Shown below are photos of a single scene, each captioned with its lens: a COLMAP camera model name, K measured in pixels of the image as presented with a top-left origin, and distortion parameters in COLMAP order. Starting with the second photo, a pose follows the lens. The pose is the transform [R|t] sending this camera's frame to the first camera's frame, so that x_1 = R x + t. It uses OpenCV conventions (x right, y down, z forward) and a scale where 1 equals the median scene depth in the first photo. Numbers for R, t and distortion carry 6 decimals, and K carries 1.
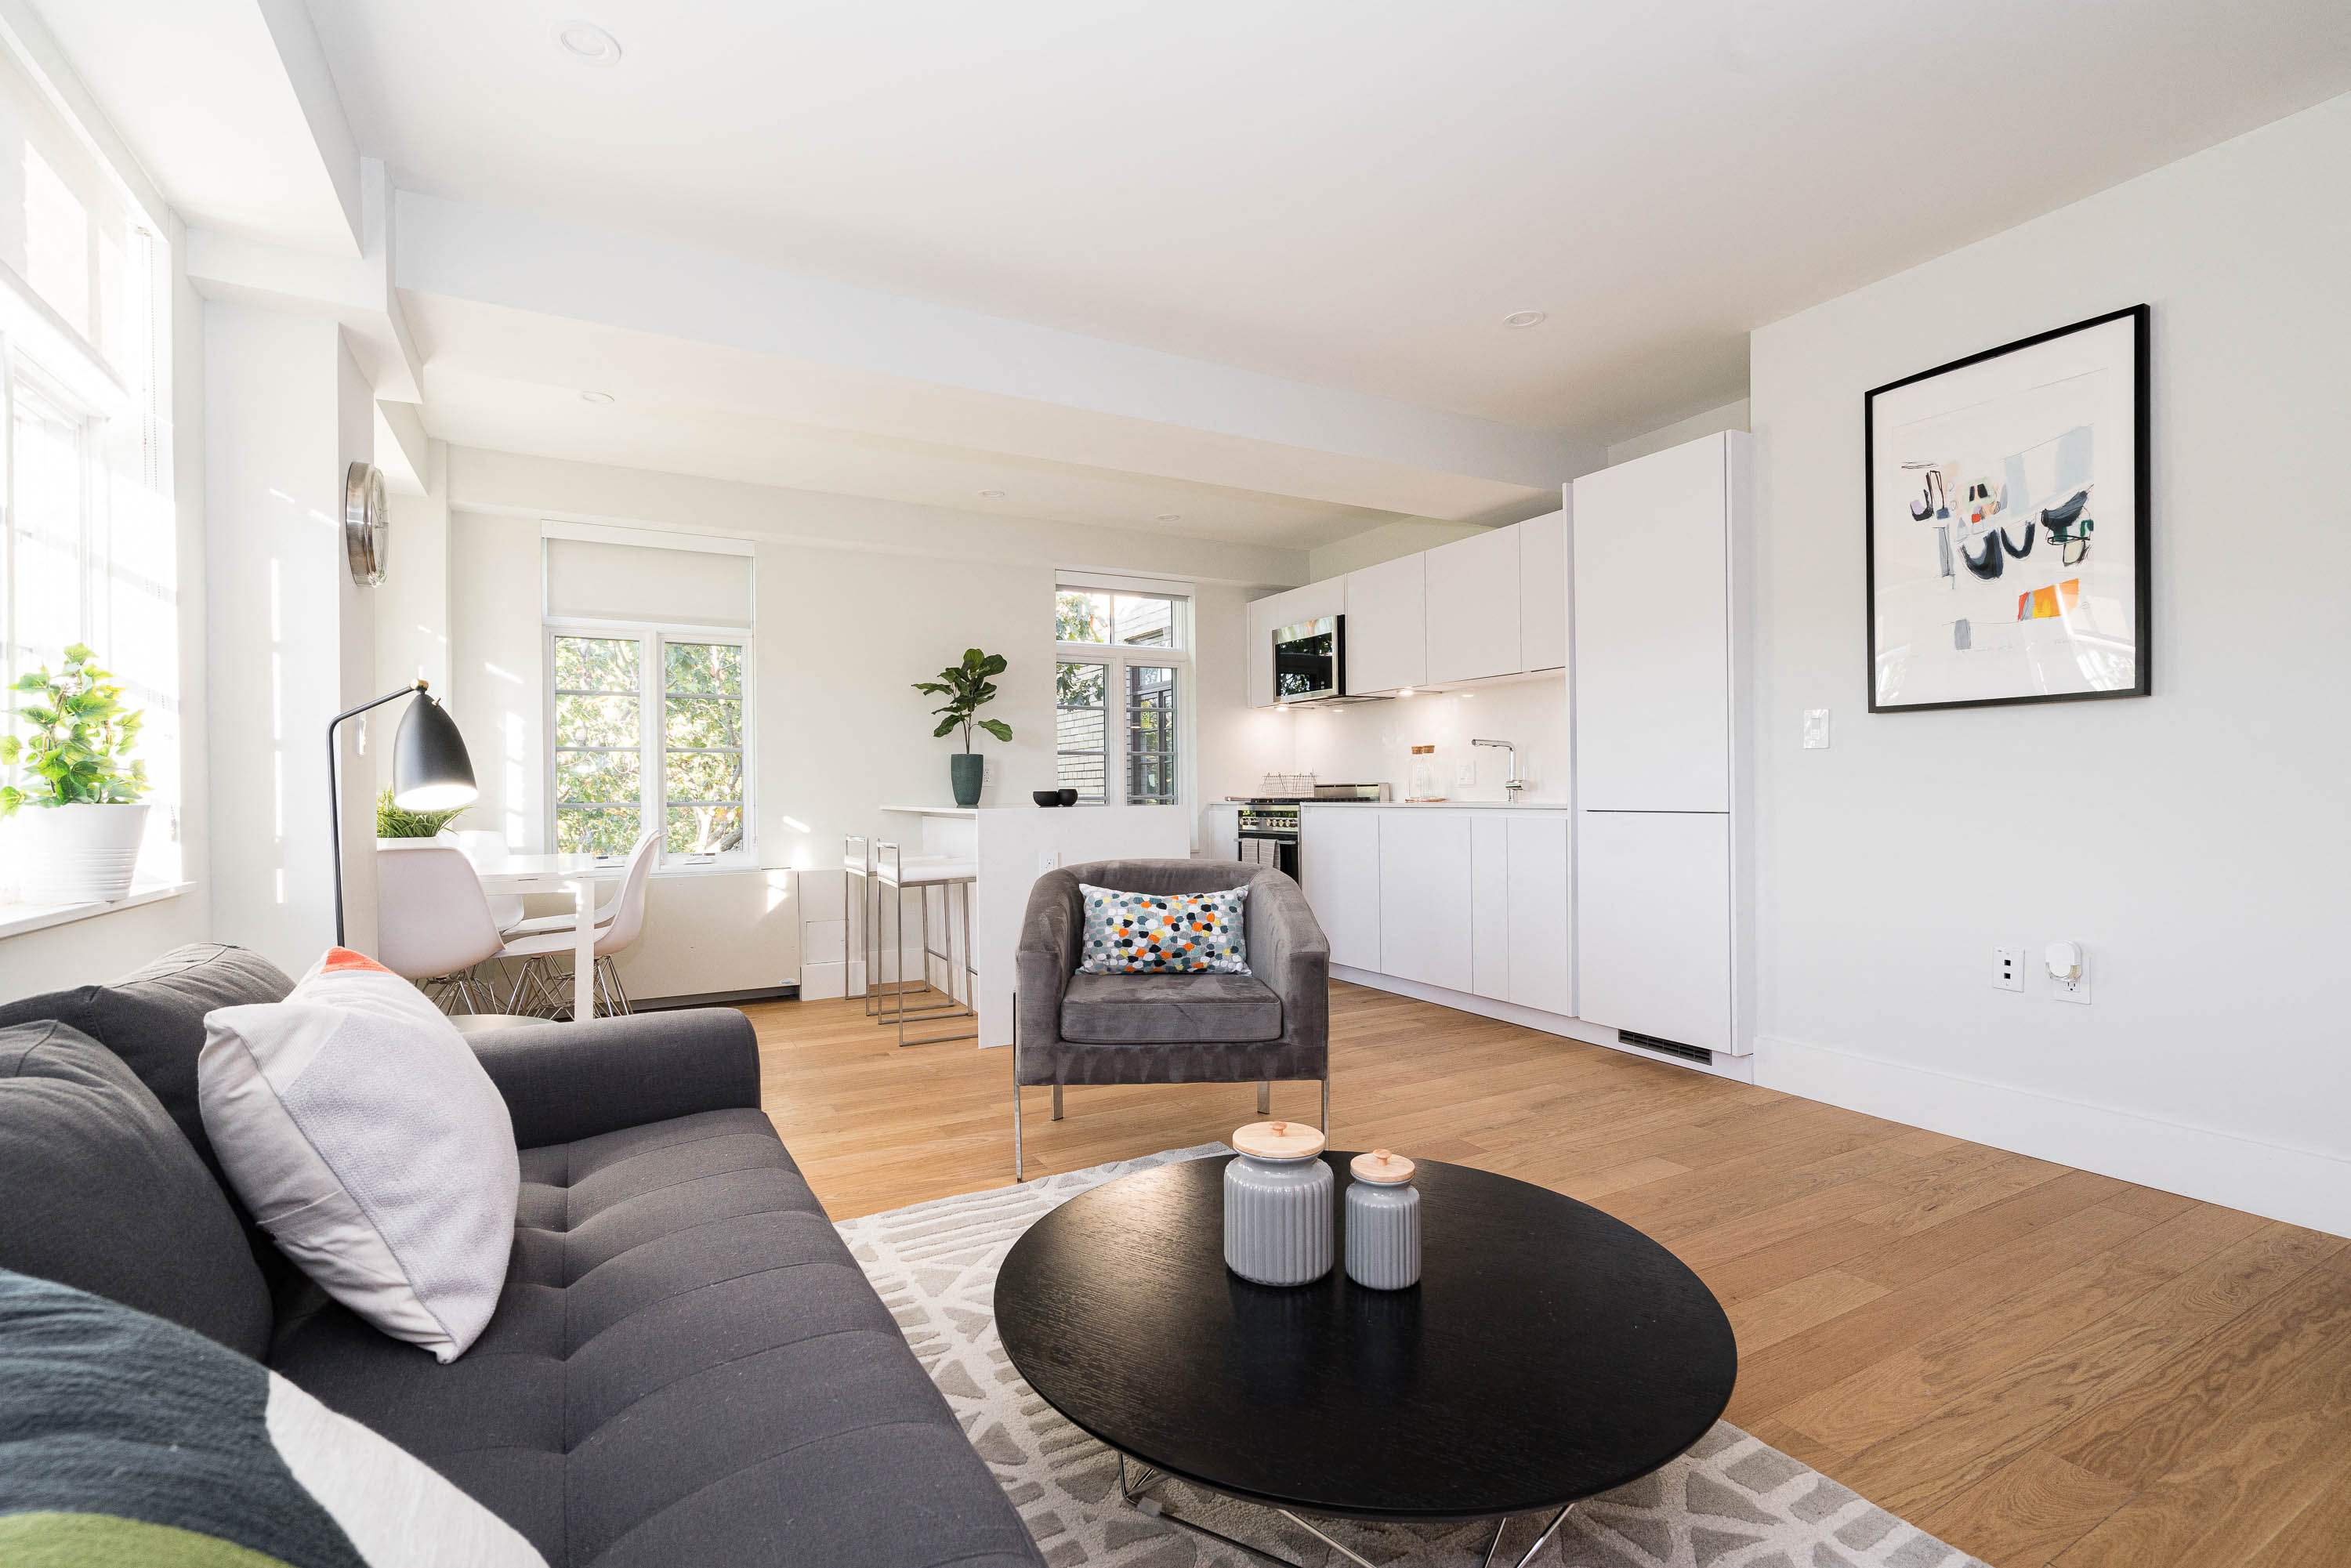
lens RADIAL K [[1063.7, 0, 1165.8], [0, 1063.7, 777.4], [0, 0, 1]] dist [-0.006363, 0.004230]
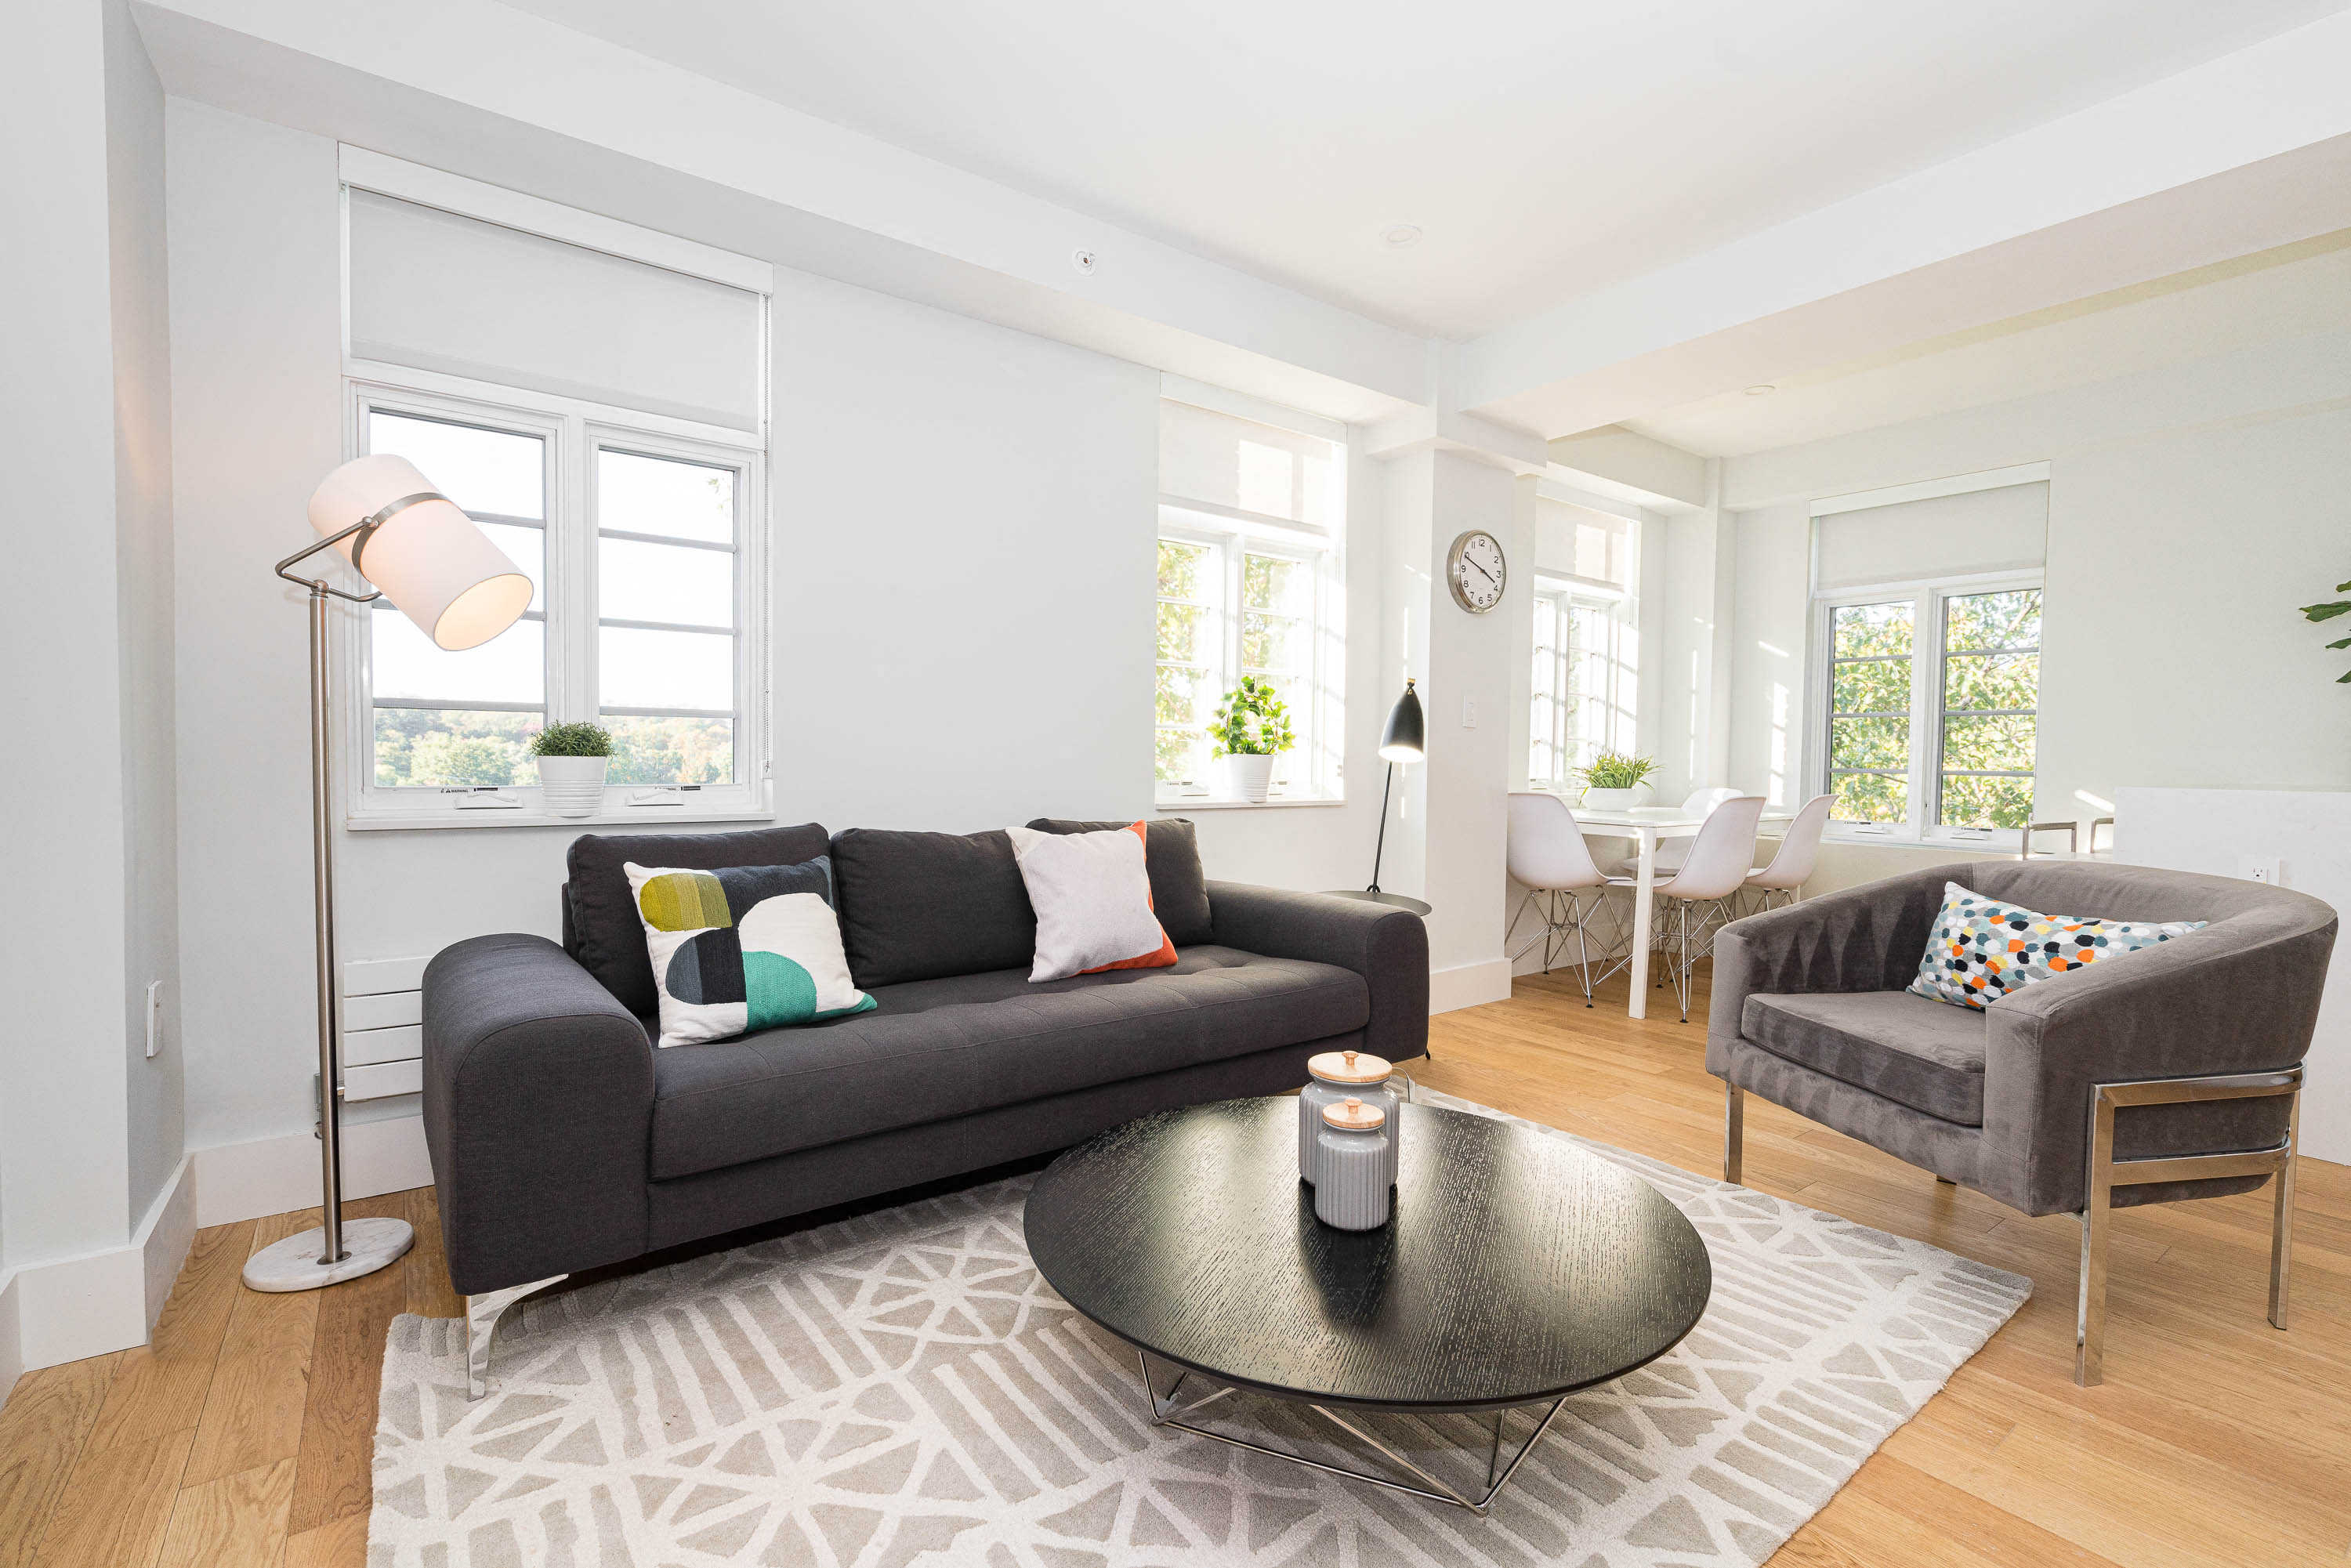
lens RADIAL K [[1063.7, 0, 1165.8], [0, 1063.7, 777.4], [0, 0, 1]] dist [-0.006363, 0.004230]
pose [[0.135370, 0.033454, -0.990230, 0.339133], [-0.003109, 0.999439, 0.033340, 0.000667], [0.990790, -0.001434, 0.135398, 0.191010]]
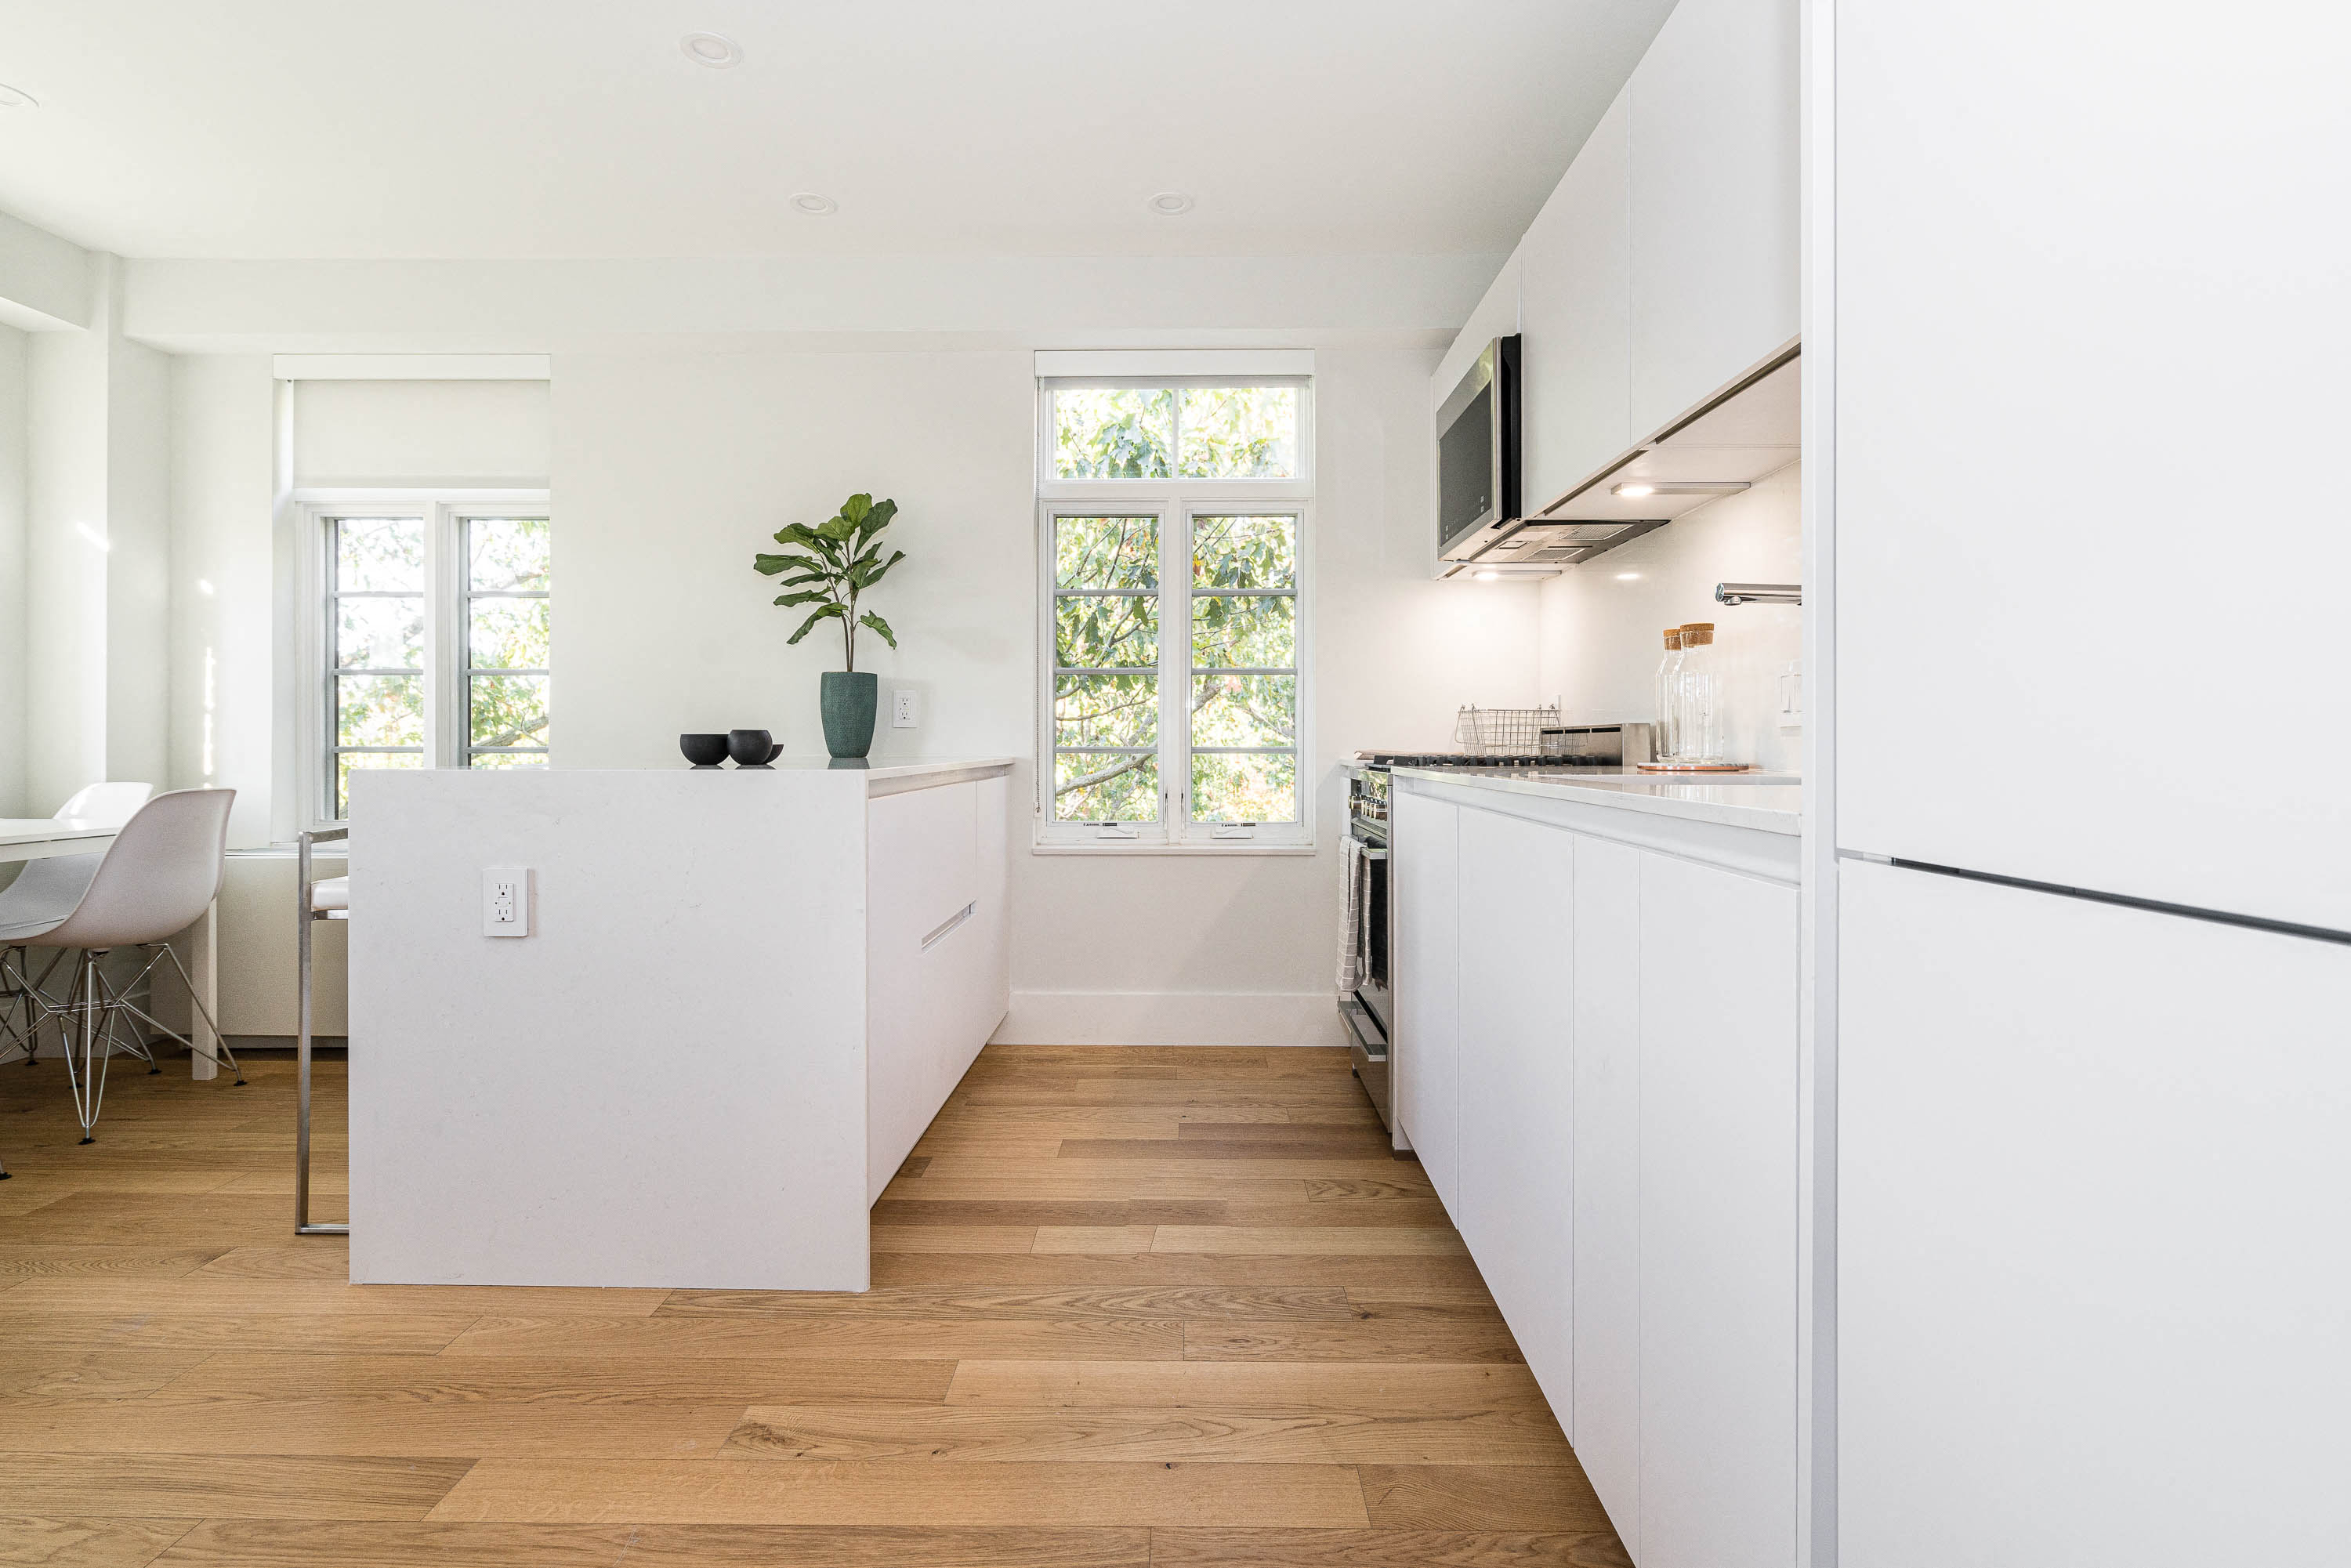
lens RADIAL K [[1109.2, 0, 1175.4], [0, 1109.2, 738.9], [0, 0, 1]] dist [-0.011156, 0.005287]
pose [[0.869830, 0.009277, -0.493265, 0.280788], [-0.002793, 0.999900, 0.013880, 0.005948], [0.493344, -0.010696, 0.869769, 0.565503]]
